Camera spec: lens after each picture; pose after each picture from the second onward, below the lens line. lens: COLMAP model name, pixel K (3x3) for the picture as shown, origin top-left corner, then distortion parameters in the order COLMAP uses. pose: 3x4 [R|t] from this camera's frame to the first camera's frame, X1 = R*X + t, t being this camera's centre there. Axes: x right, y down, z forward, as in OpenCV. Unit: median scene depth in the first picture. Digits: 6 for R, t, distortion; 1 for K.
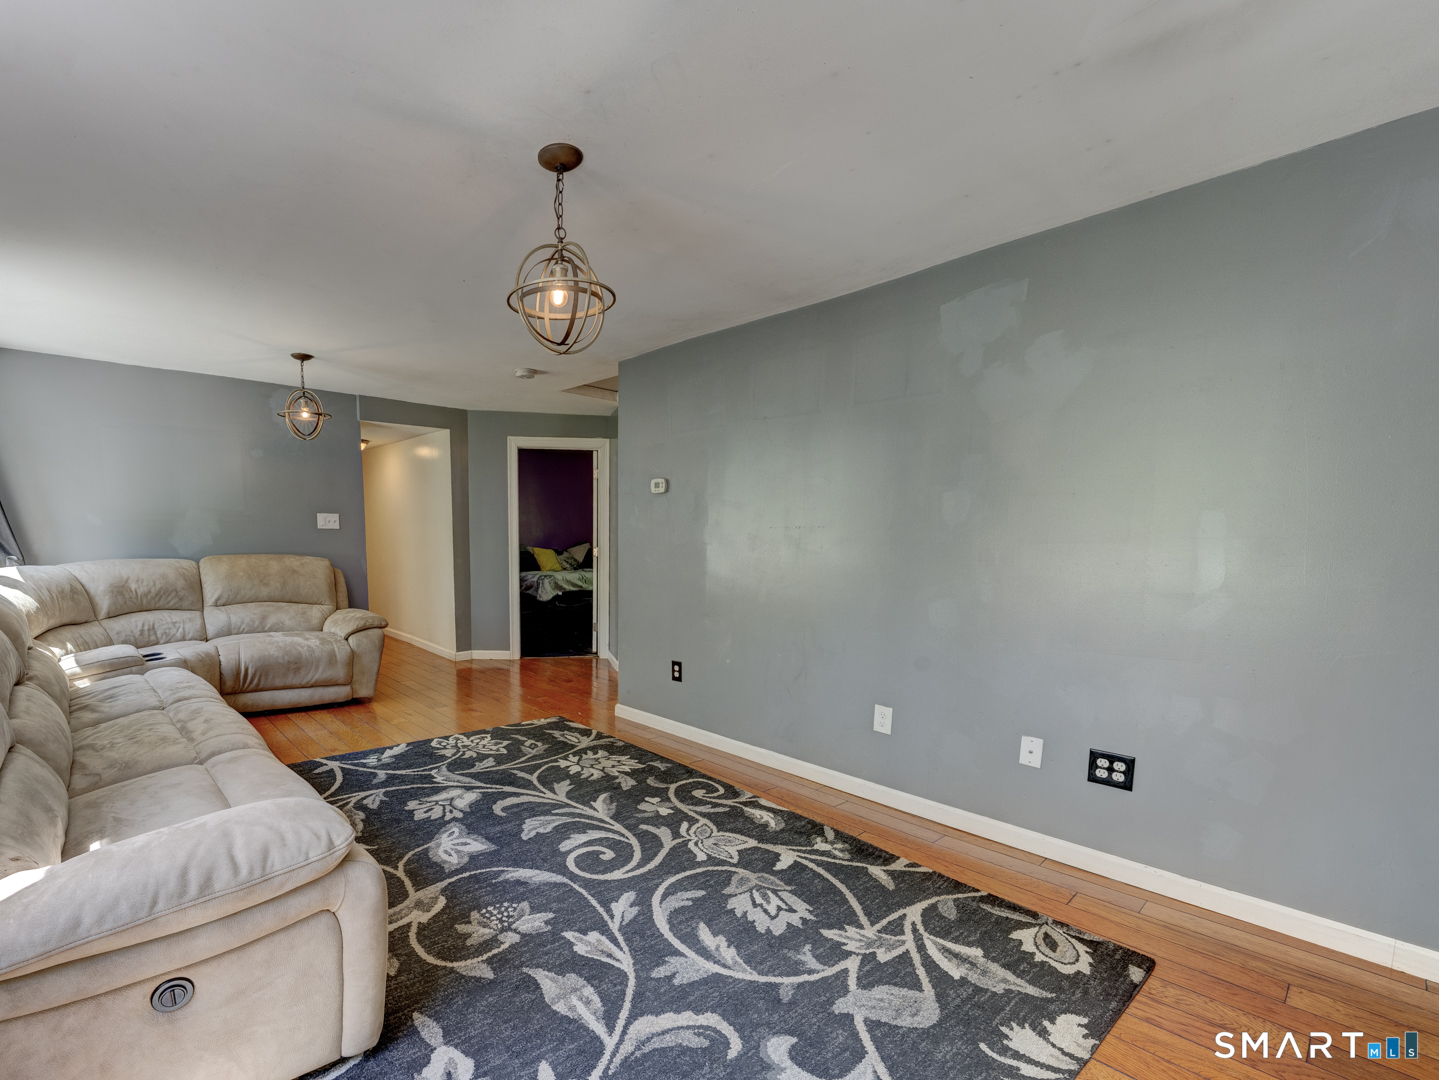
lens RADIAL K [[613.1, 0, 716.5], [0, 613.1, 532.3], [0, 0, 1]] dist [-0.004167, 0.000623]
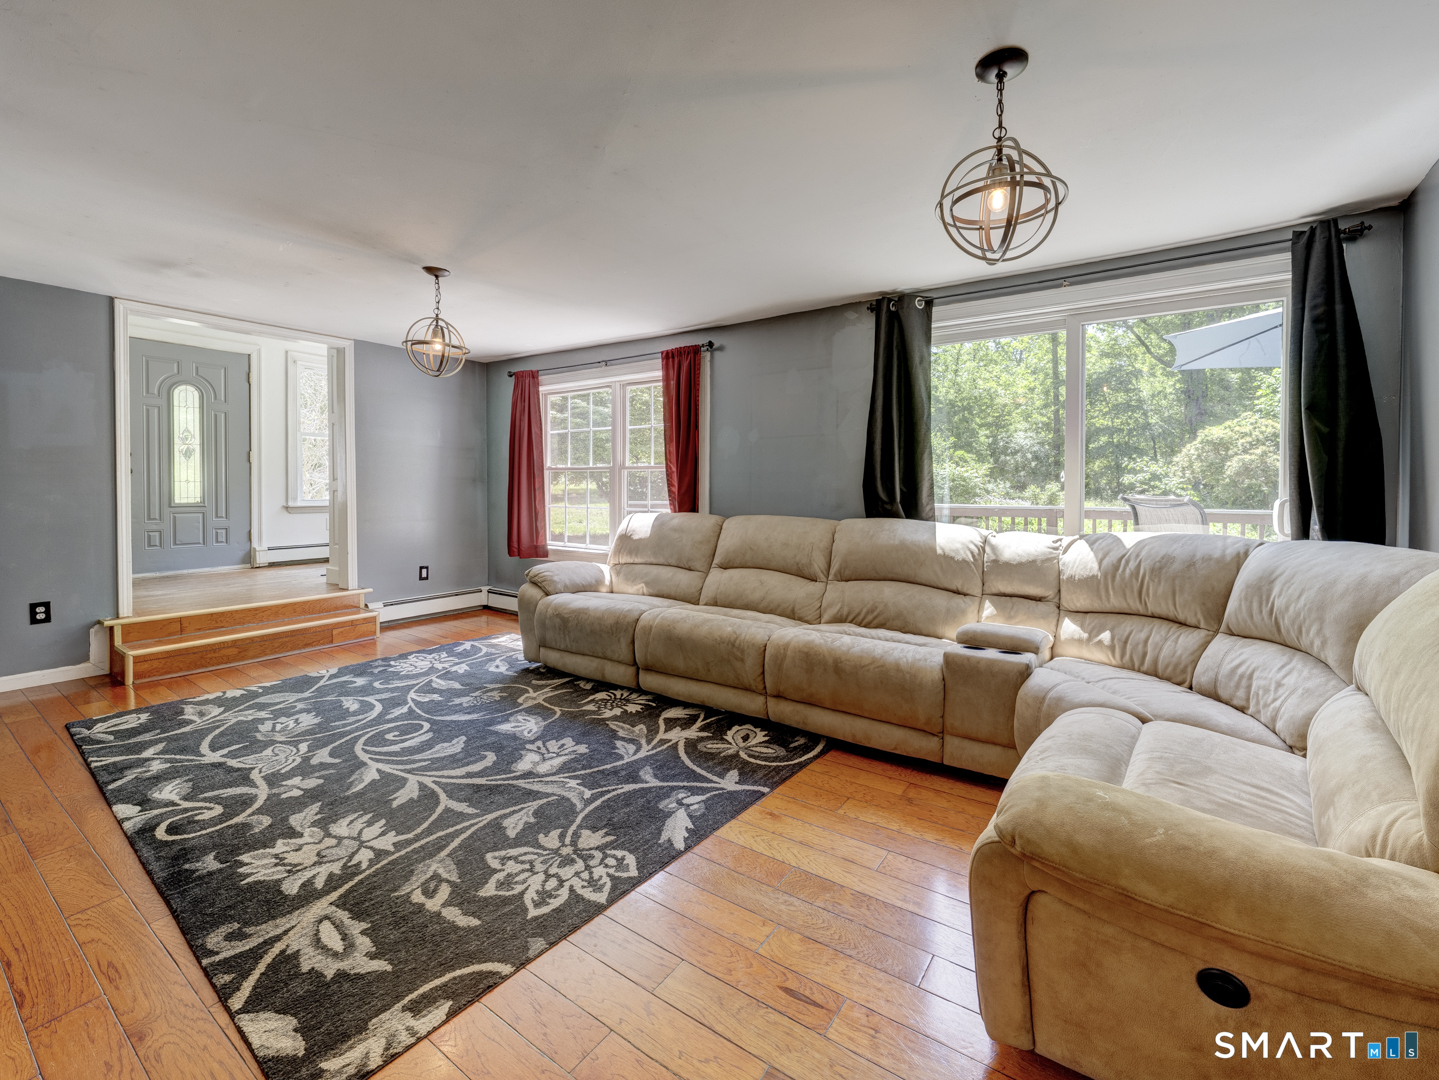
lens RADIAL K [[613.1, 0, 716.5], [0, 613.1, 532.3], [0, 0, 1]] dist [-0.004167, 0.000623]
pose [[-0.998234, -0.013569, -0.057836, -0.601269], [-0.017988, 0.996902, 0.076570, 0.032660], [0.056618, 0.077475, -0.995385, 1.798801]]
